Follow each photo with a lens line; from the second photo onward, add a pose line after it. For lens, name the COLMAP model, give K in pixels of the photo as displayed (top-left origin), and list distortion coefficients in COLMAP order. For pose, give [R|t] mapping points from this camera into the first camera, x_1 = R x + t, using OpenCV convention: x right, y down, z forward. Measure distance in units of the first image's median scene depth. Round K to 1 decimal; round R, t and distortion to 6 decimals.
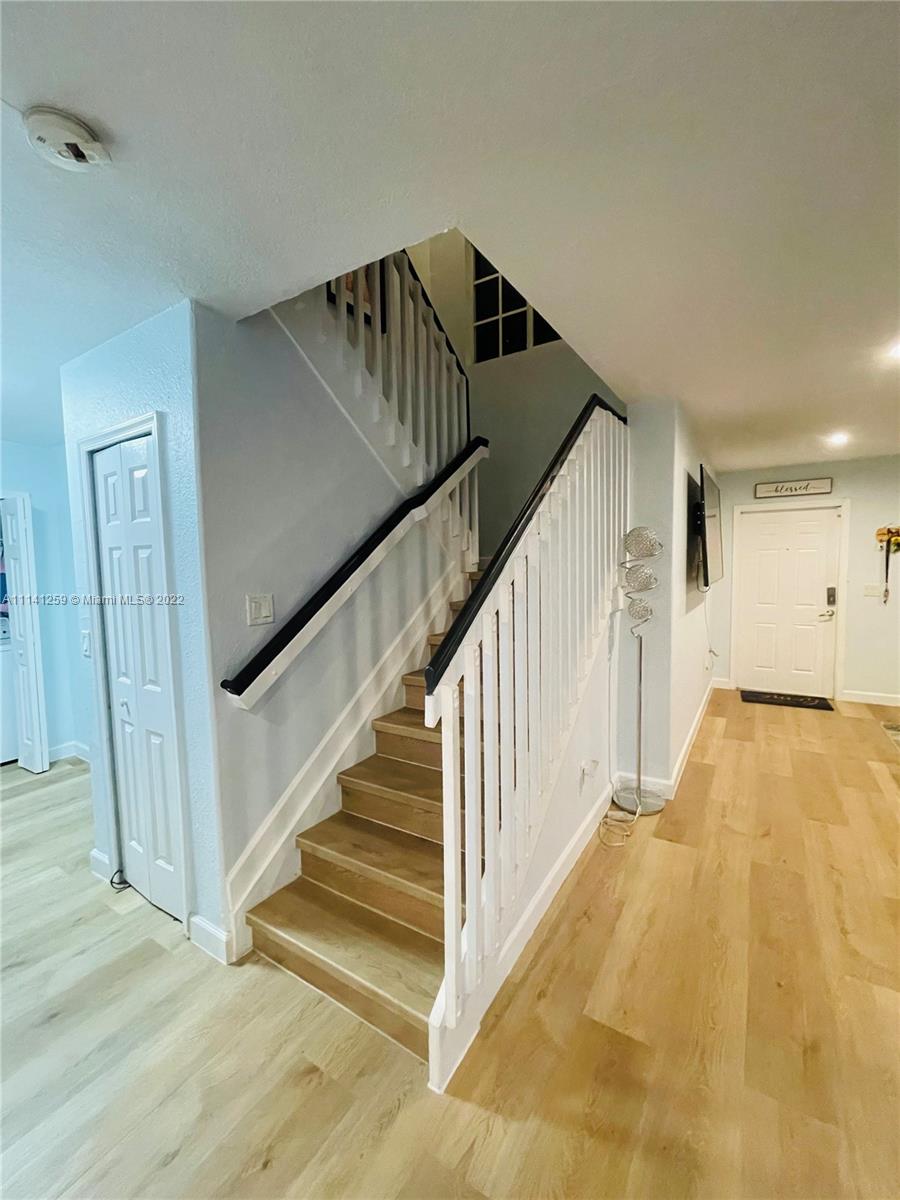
lens RADIAL K [[491.1, 0, 450.0], [0, 491.1, 600.0], [0, 0, 1]] dist [0.000640, 0.000057]
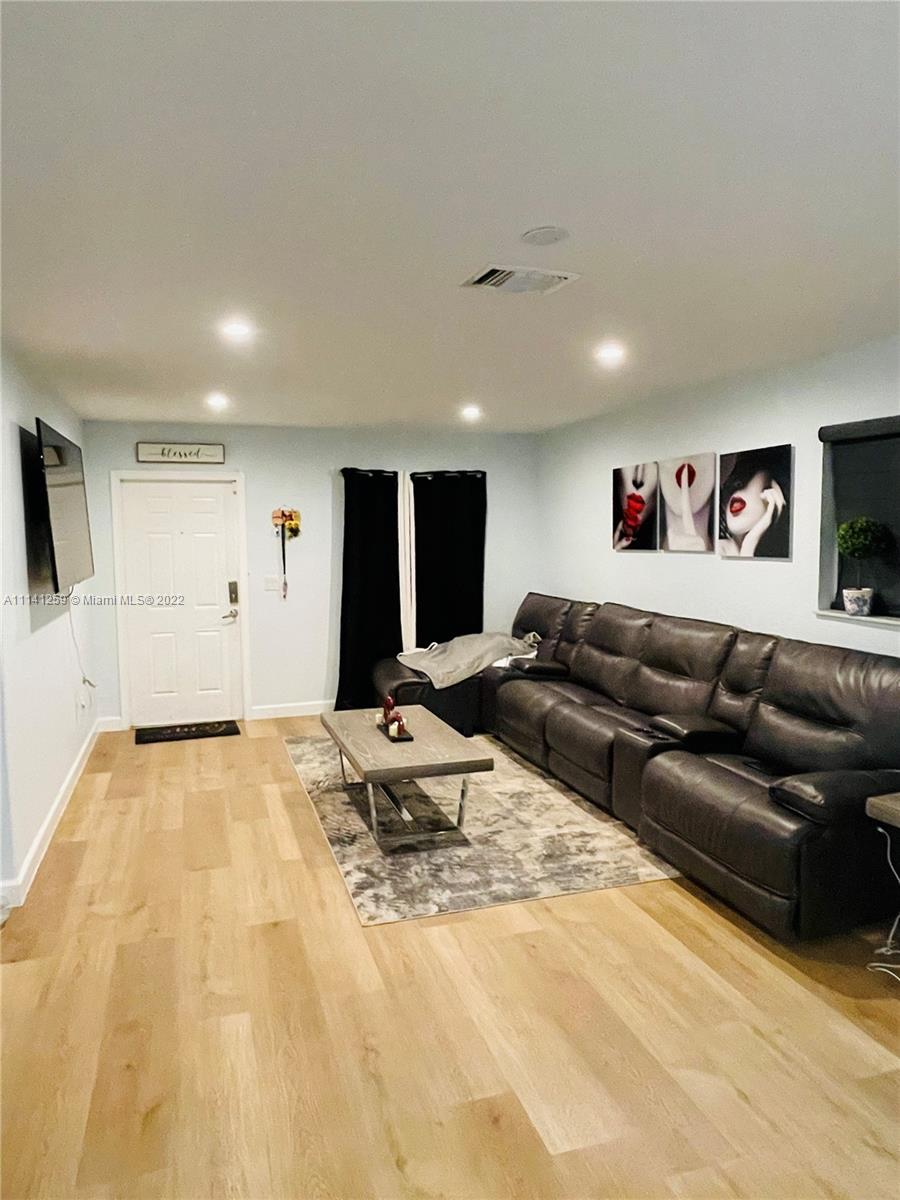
lens RADIAL K [[805.4, 0, 440.9], [0, 805.4, 598.8], [0, 0, 1]] dist [-0.002165, -0.002759]
pose [[0.651240, -0.053350, 0.756994, 0.004110], [0.053621, 0.998268, 0.024224, -0.013839], [-0.756975, 0.024815, 0.652973, -0.141624]]
